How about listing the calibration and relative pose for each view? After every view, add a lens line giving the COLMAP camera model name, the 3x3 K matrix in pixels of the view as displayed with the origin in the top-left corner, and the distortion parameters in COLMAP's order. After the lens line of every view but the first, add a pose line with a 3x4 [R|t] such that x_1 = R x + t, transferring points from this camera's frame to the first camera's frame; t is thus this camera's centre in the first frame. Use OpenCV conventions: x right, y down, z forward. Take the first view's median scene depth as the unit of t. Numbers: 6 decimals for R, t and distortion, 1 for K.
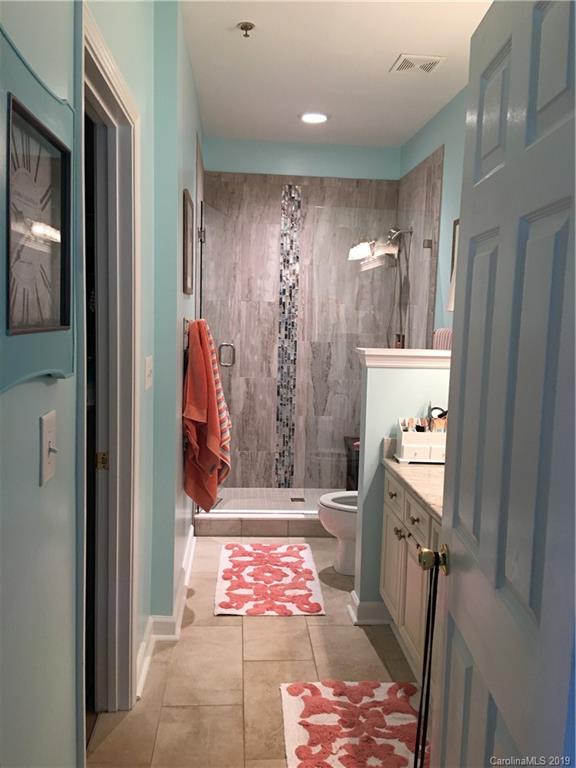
lens RADIAL K [[663.6, 0, 287.7], [0, 663.6, 383.5], [0, 0, 1]] dist [0.106991, -0.155296]
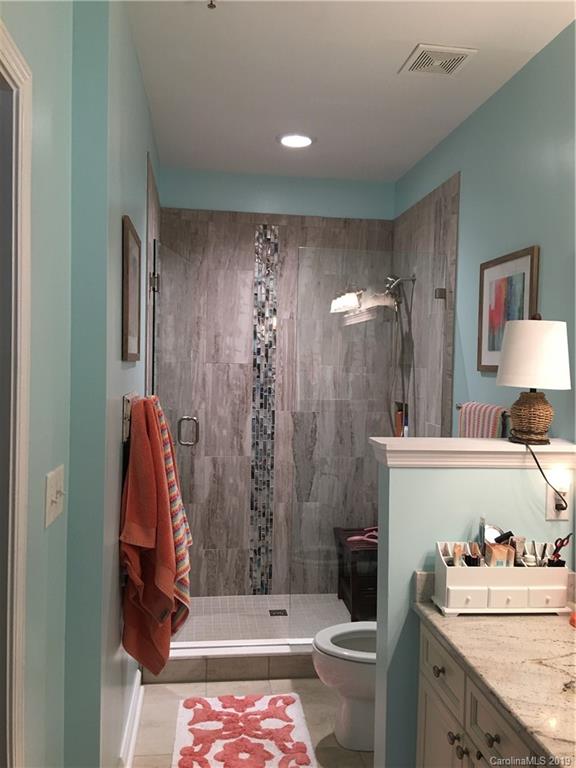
lens RADIAL K [[663.6, 0, 286.9], [0, 663.6, 385.4], [0, 0, 1]] dist [0.106991, -0.155296]
pose [[0.998749, -0.007229, 0.049475, -0.014324], [0.010829, 0.997281, -0.072892, -0.043022], [-0.048814, 0.073336, 0.996112, 0.221325]]
